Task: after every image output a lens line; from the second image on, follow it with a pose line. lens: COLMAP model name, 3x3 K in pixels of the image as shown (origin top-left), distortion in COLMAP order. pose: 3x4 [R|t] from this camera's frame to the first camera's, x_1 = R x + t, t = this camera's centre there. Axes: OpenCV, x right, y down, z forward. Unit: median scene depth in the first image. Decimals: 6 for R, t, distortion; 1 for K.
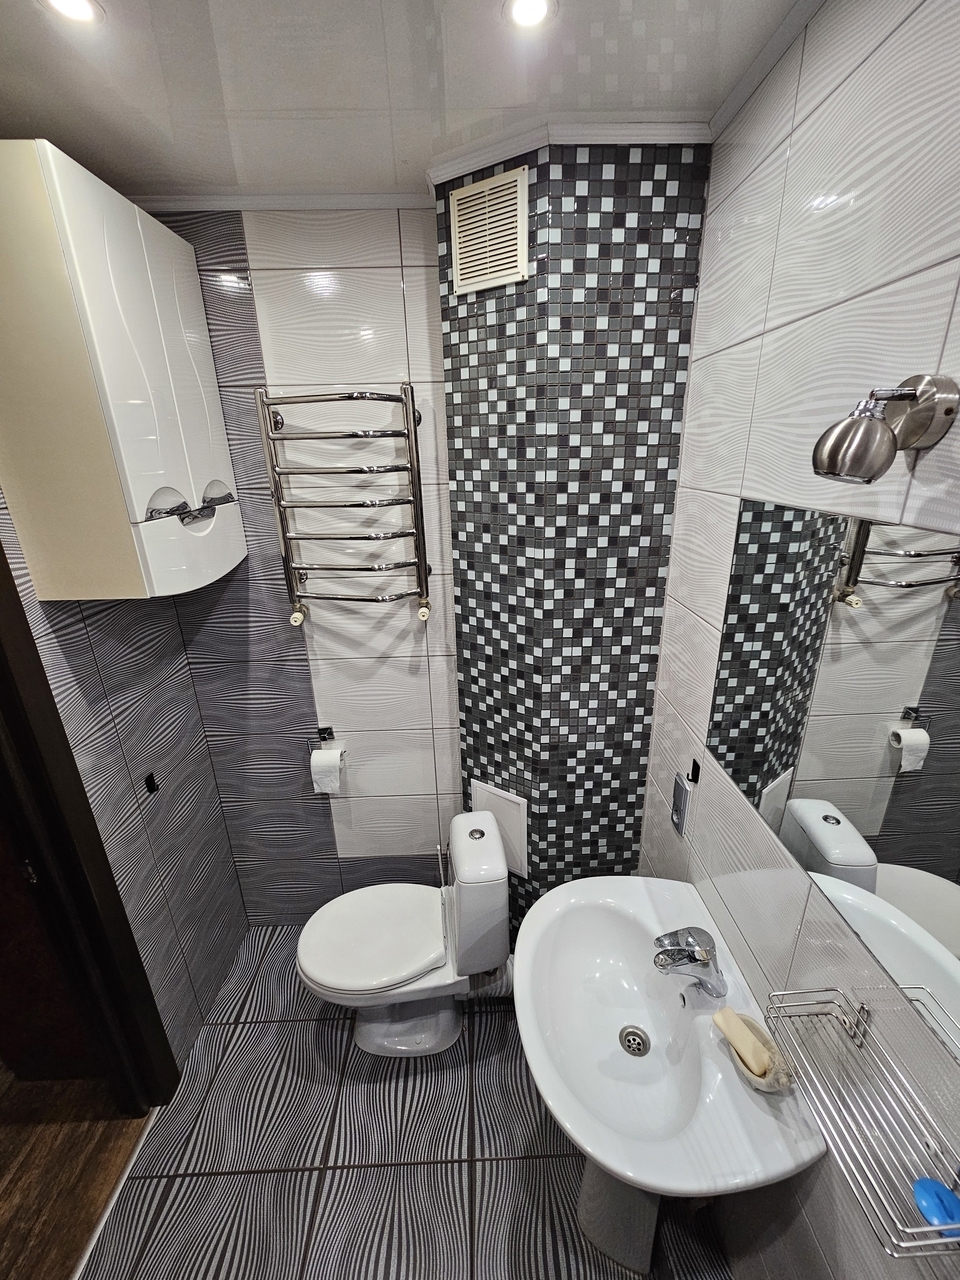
lens RADIAL K [[525.3, 0, 487.6], [0, 525.3, 644.0], [0, 0, 1]] dist [-0.003291, 0.000982]
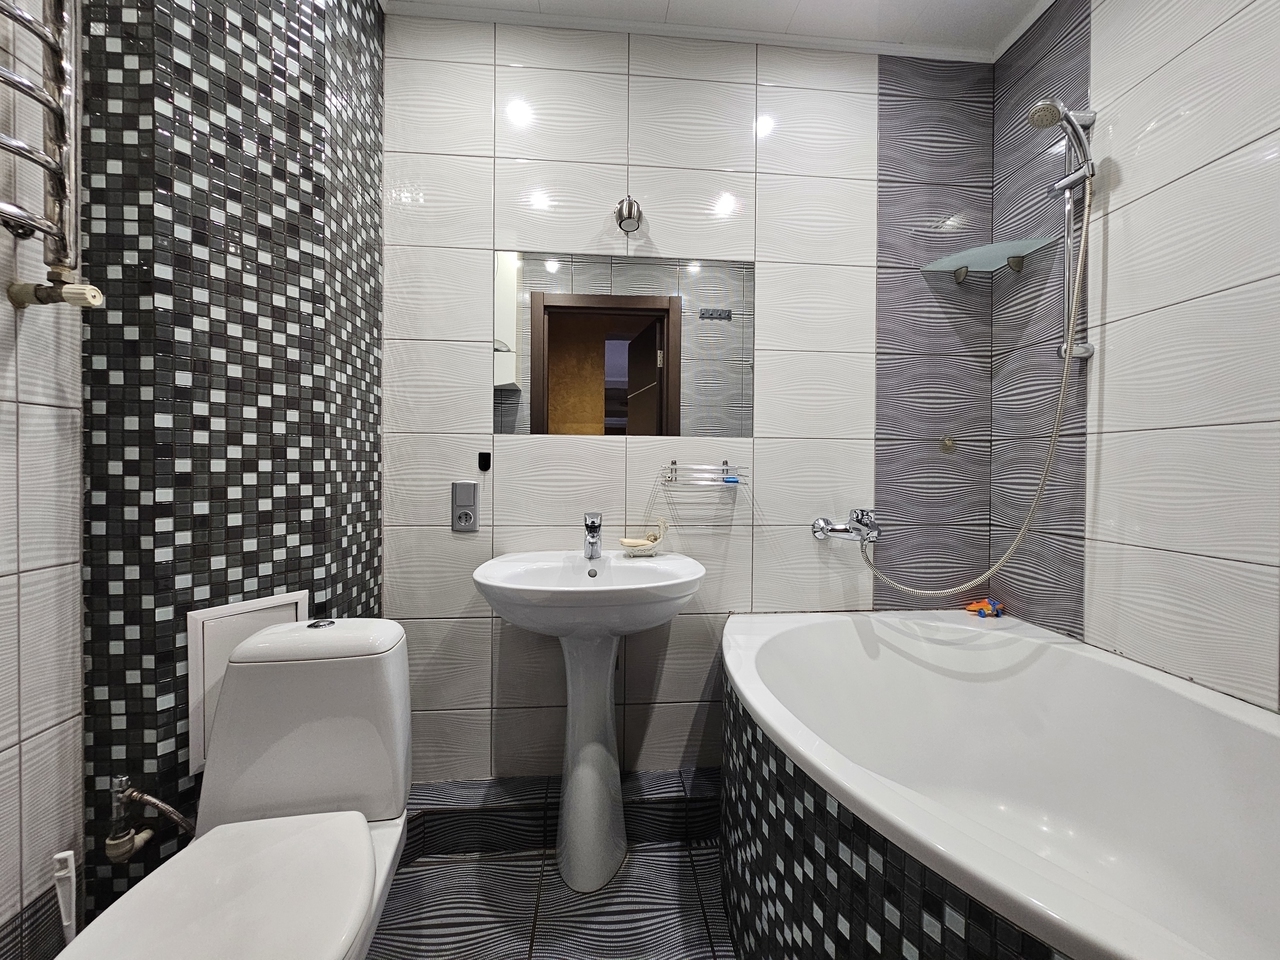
lens RADIAL K [[525.3, 0, 644.5], [0, 525.3, 473.2], [0, 0, 1]] dist [-0.003291, 0.000982]
pose [[-0.056143, 0.009145, 0.998381, -0.735789], [0.337527, 0.941259, 0.010359, 0.322578], [-0.939640, 0.337563, -0.055932, 0.601434]]
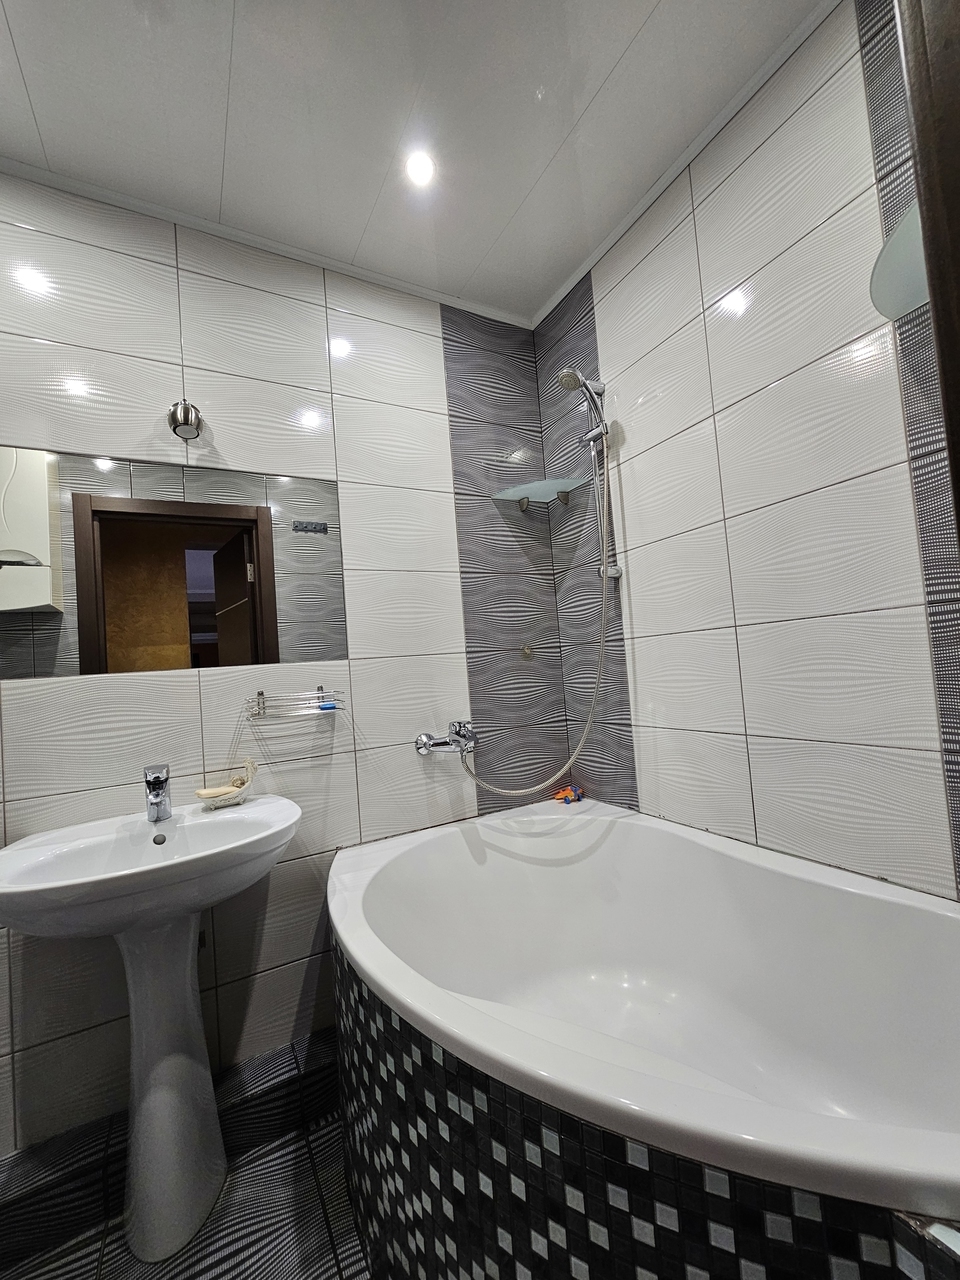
lens RADIAL K [[525.3, 0, 487.6], [0, 525.3, 644.0], [0, 0, 1]] dist [-0.003291, 0.000982]
pose [[-0.455405, 0.092124, 0.885505, -0.721572], [0.384643, 0.917371, 0.102378, 0.311136], [-0.802905, 0.387227, -0.453210, 0.543649]]
